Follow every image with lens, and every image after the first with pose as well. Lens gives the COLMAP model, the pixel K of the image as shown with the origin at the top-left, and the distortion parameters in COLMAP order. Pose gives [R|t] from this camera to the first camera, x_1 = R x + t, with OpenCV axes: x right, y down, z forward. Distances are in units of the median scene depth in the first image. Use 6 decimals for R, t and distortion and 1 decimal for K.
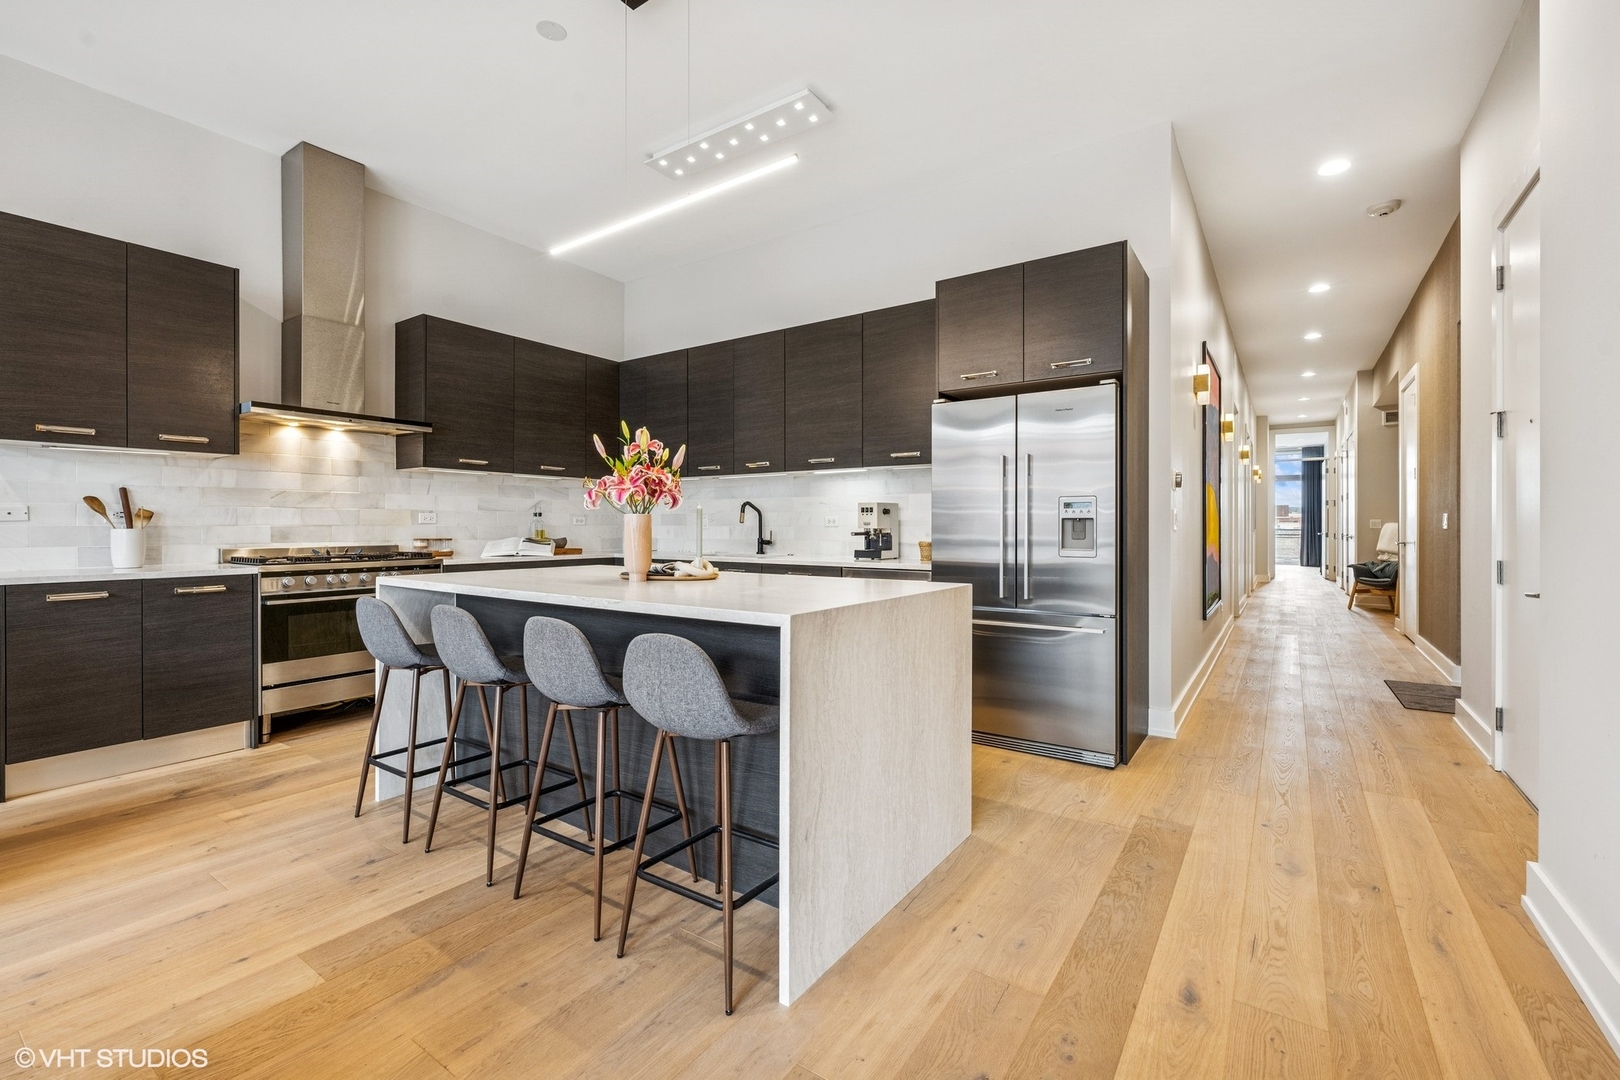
lens RADIAL K [[691.0, 0, 807.2], [0, 691.0, 528.9], [0, 0, 1]] dist [0.001767, 0.000170]
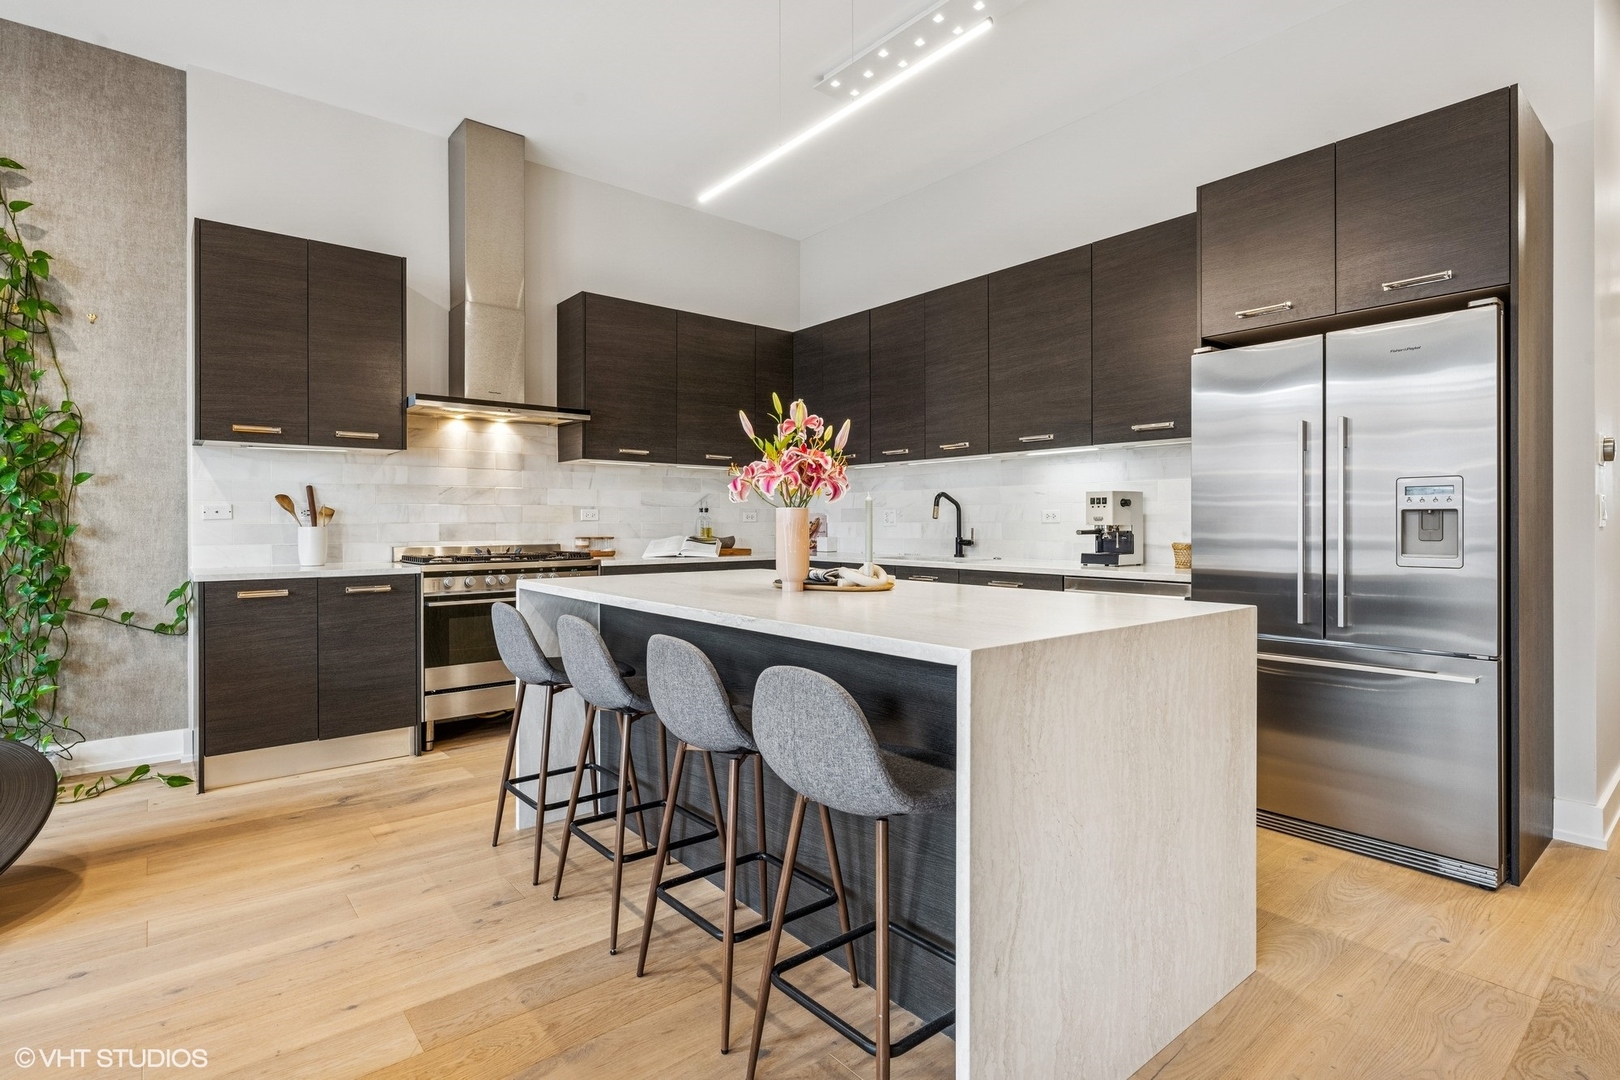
lens RADIAL K [[793.9, 0, 804.6], [0, 793.9, 526.1], [0, 0, 1]] dist [0.002221, -0.001213]
pose [[0.962693, -0.001456, -0.270593, 0.014578], [0.001477, 0.999999, -0.000127, 0.000161], [0.270593, -0.000277, 0.962694, 0.087716]]
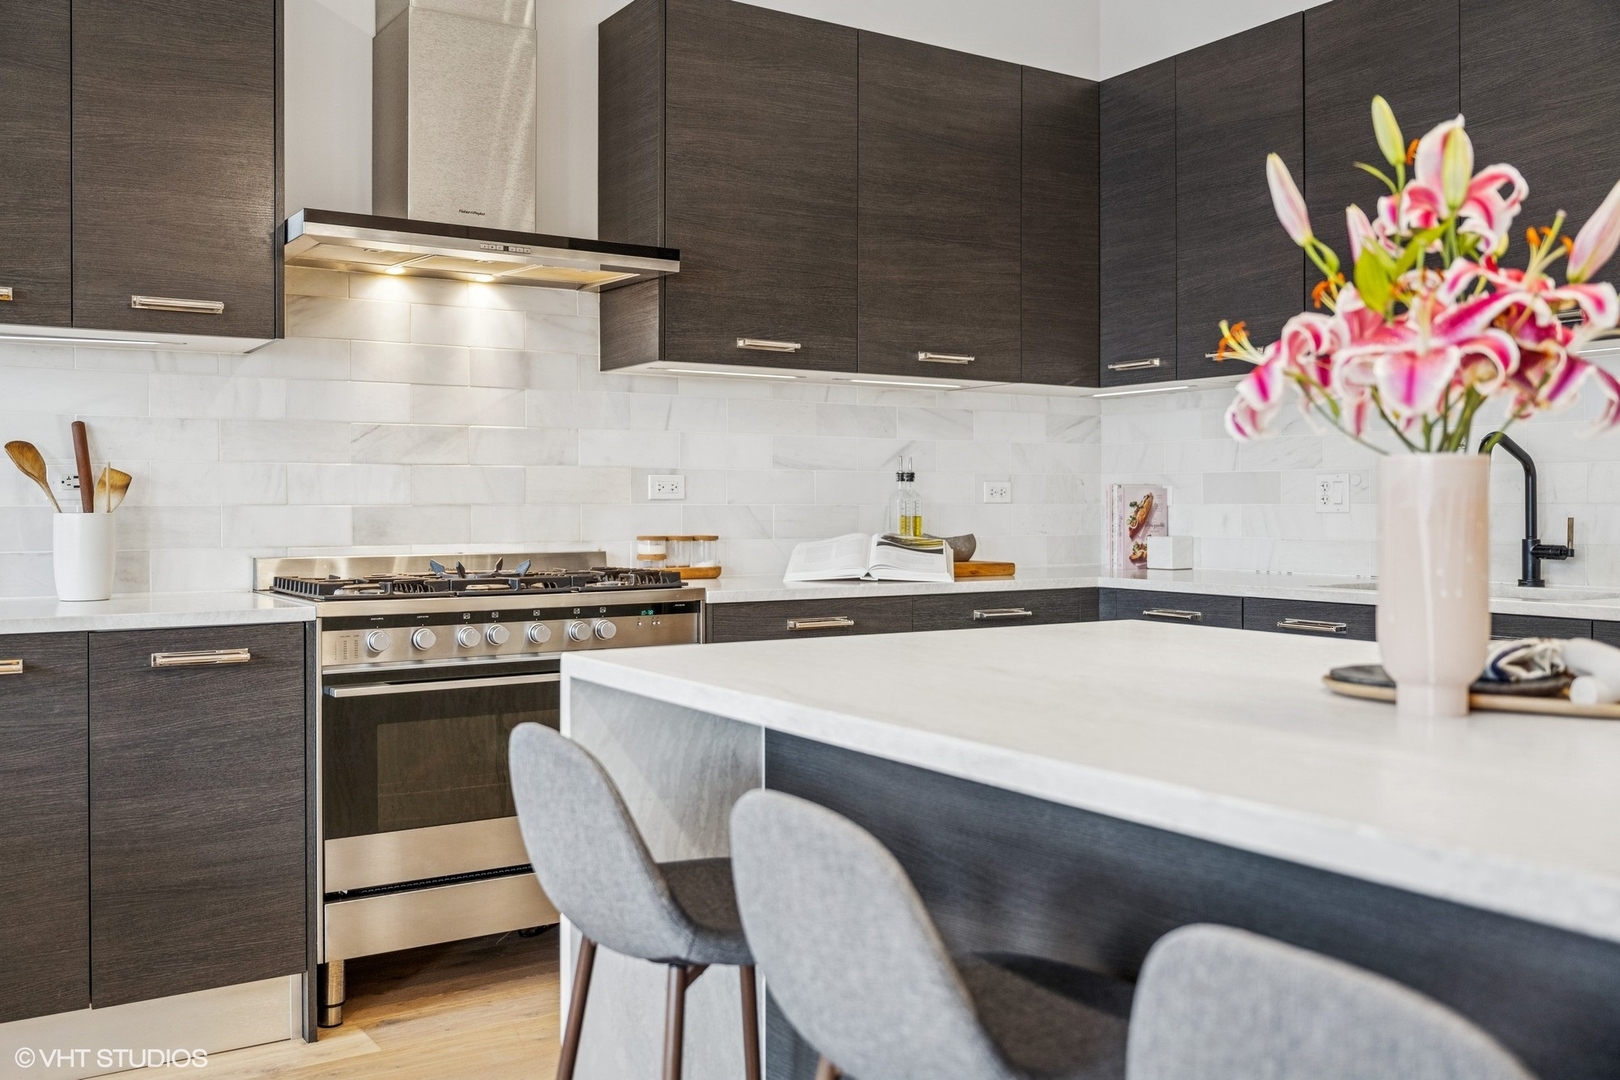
lens RADIAL K [[1436.7, 0, 806.0], [0, 1436.7, 514.1], [0, 0, 1]] dist [-0.010417, 0.009451]
pose [[0.926205, -0.000110, -0.377021, -0.201216], [0.000669, 0.999999, 0.001352, -0.000220], [0.377020, -0.001505, 0.926204, 0.320159]]
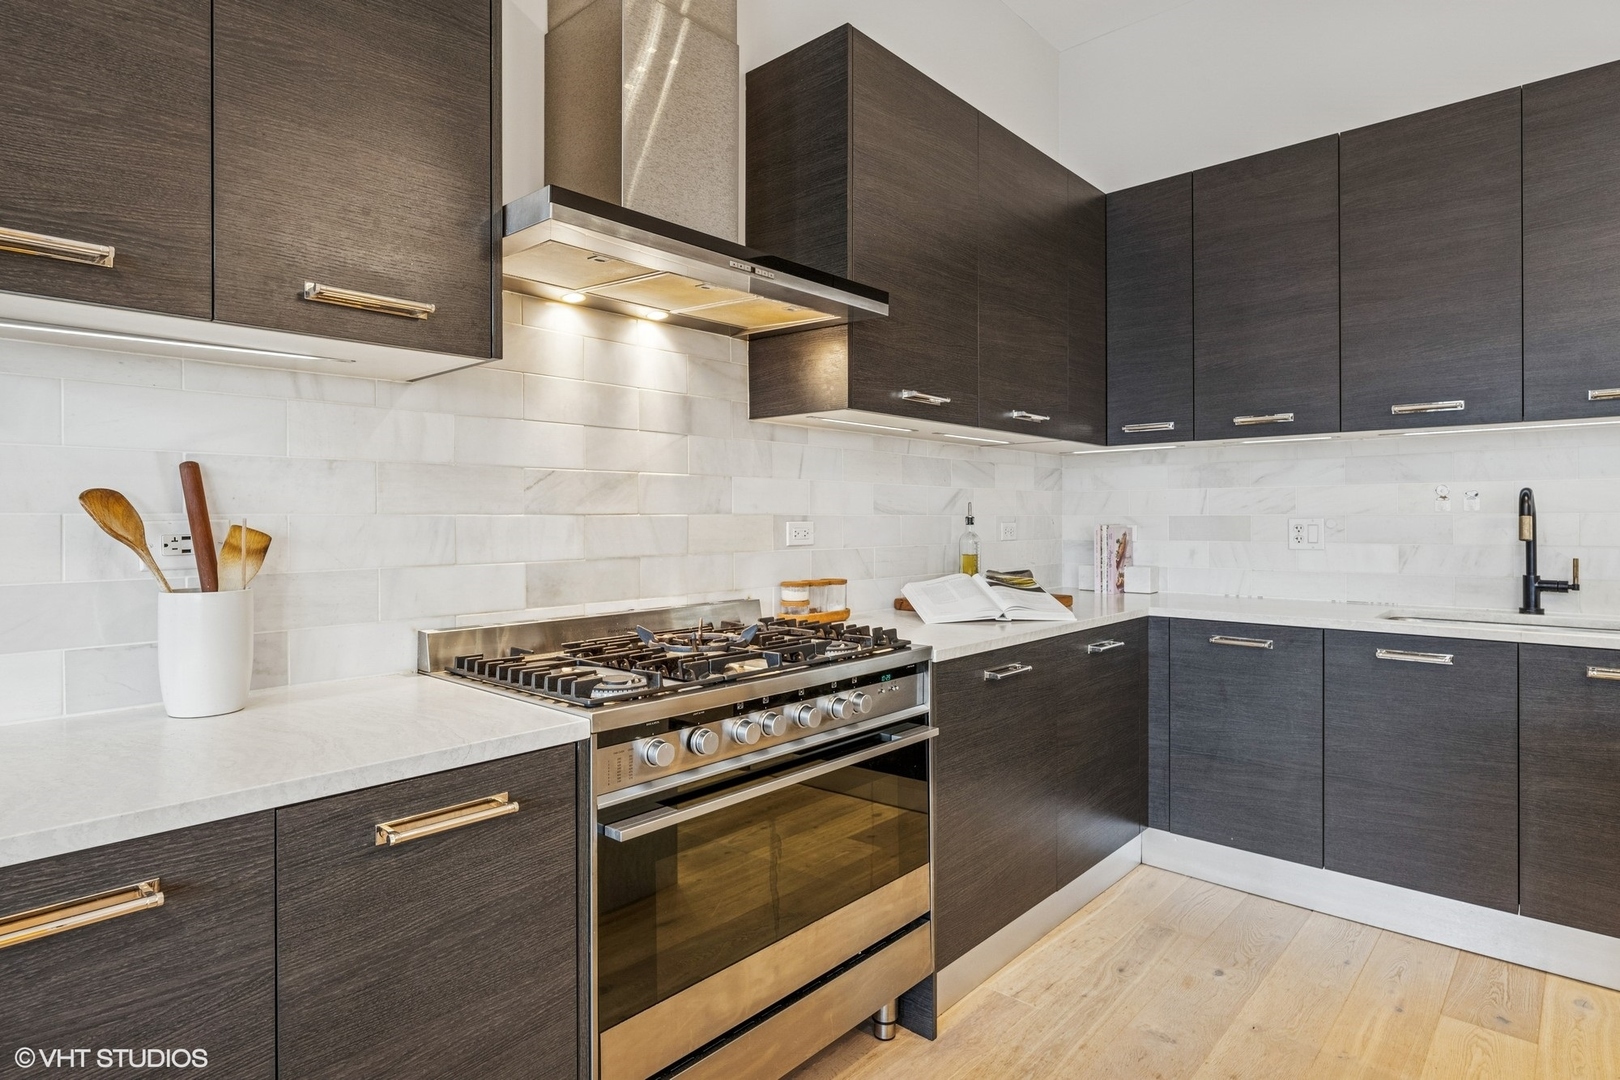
lens RADIAL K [[874.5, 0, 810.7], [0, 874.5, 519.9], [0, 0, 1]] dist [-0.003504, 0.001834]
pose [[0.991838, -0.004351, -0.127432, -0.656918], [0.003916, 0.999986, -0.003667, -0.030176], [0.127447, 0.003138, 0.991840, 0.639780]]
